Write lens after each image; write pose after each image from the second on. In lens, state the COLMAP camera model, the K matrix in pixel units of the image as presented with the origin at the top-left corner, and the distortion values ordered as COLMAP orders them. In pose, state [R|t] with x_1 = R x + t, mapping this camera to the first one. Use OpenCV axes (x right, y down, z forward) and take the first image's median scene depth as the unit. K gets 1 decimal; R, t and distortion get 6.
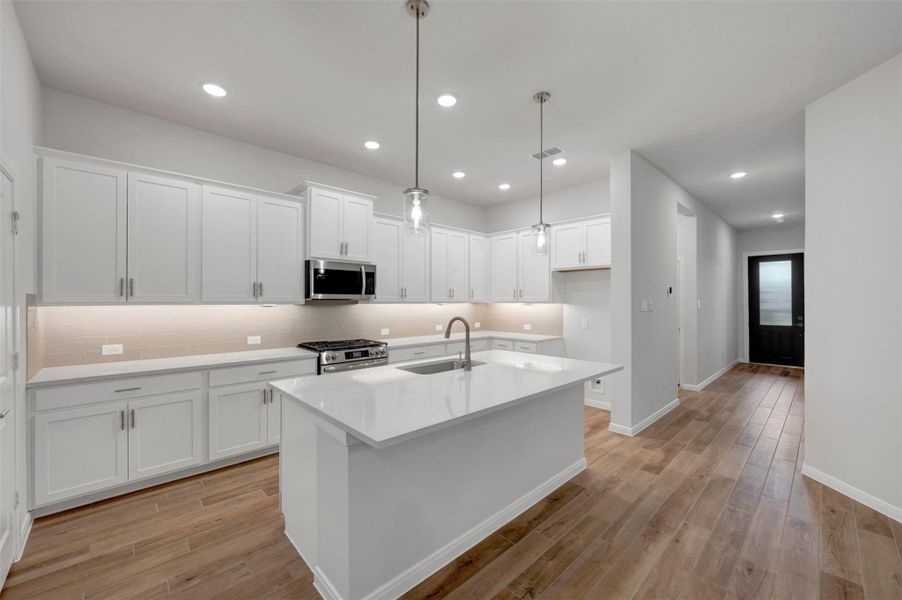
lens RADIAL K [[355.4, 0, 452.0], [0, 355.4, 299.5], [0, 0, 1]] dist [-0.002480, -0.000074]
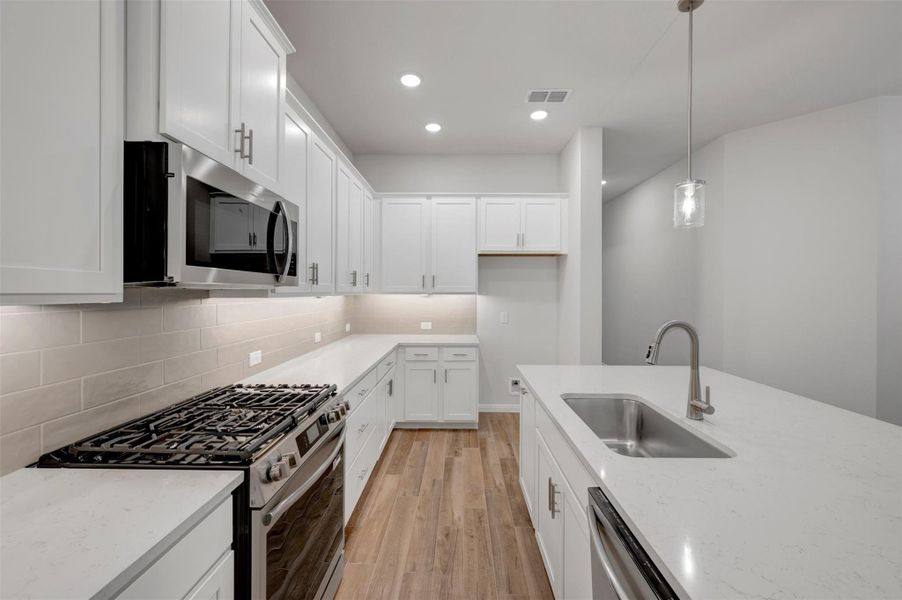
lens RADIAL K [[358.0, 0, 453.5], [0, 358.0, 292.3], [0, 0, 1]] dist [0.000259, -0.000025]
pose [[0.698636, 0.000708, 0.715477, -0.397265], [-0.006017, 0.999970, 0.004886, 0.002732], [-0.715452, -0.007719, 0.698620, 0.578568]]
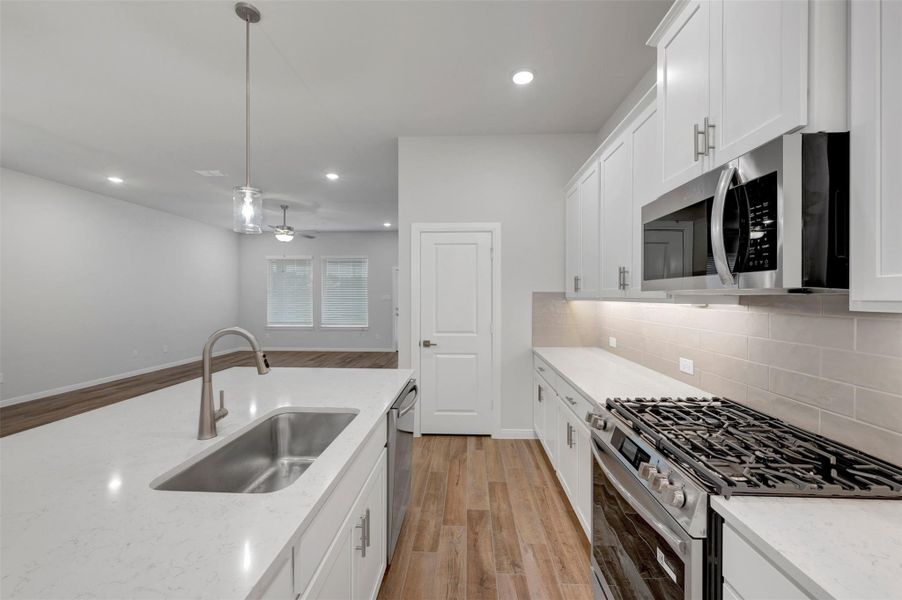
lens RADIAL K [[353.5, 0, 452.1], [0, 353.5, 295.6], [0, 0, 1]] dist [-0.000884, -0.000130]
pose [[-0.719007, -0.004034, -0.694991, 0.093261], [-0.000118, 0.999984, -0.005682, 0.005215], [0.695003, -0.004004, -0.718996, 1.033069]]
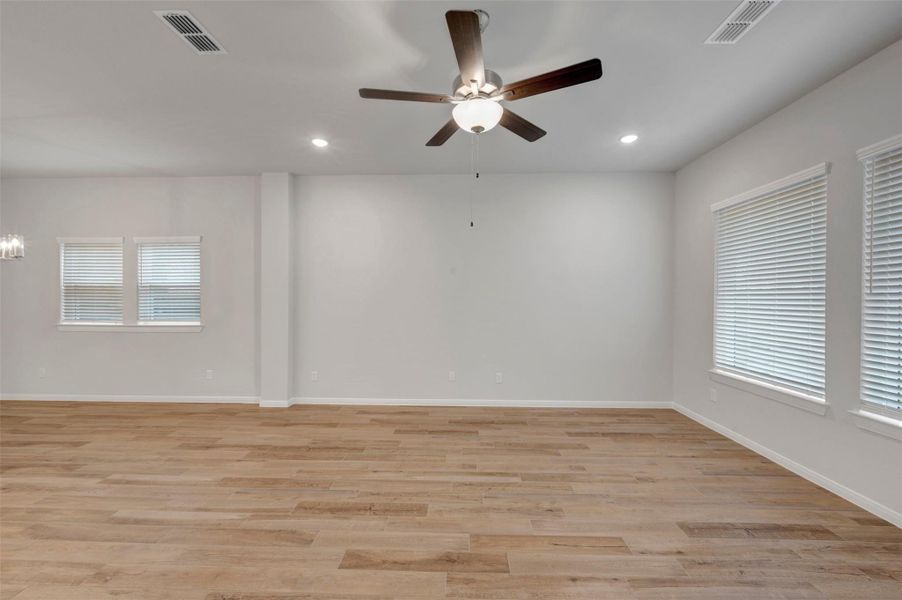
lens RADIAL K [[355.4, 0, 452.0], [0, 355.4, 299.5], [0, 0, 1]] dist [-0.002480, -0.000074]
pose [[-0.703087, -0.007014, 0.711069, -0.808592], [-0.007531, 0.999969, 0.002417, -0.003166], [-0.711064, -0.003655, -0.703118, -0.238883]]
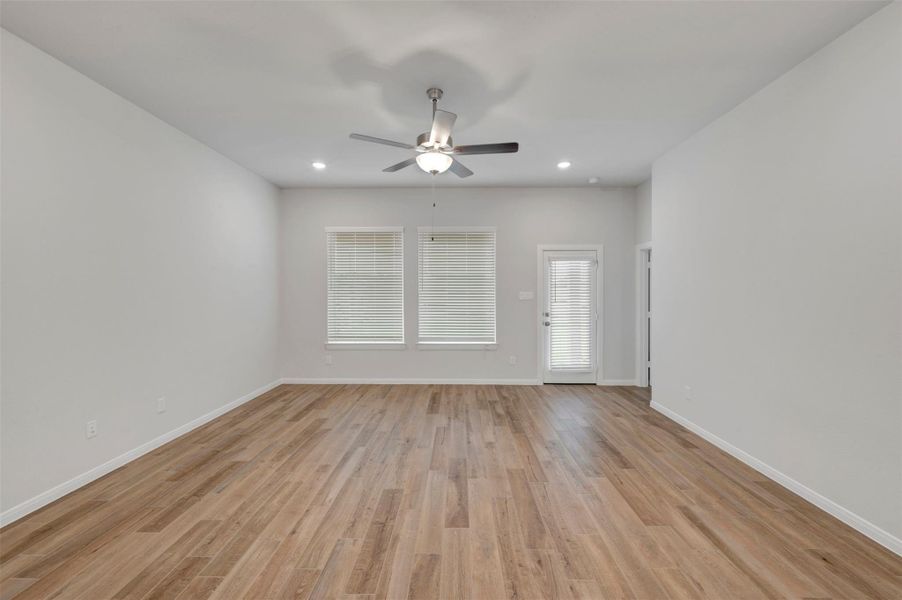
lens RADIAL K [[355.8, 0, 454.1], [0, 355.8, 295.7], [0, 0, 1]] dist [-0.002255, -0.000097]
pose [[-0.699159, 0.004201, -0.714954, 0.014212], [0.001692, 0.999990, 0.004221, -0.001796], [0.714964, 0.001742, -0.699159, -0.102377]]
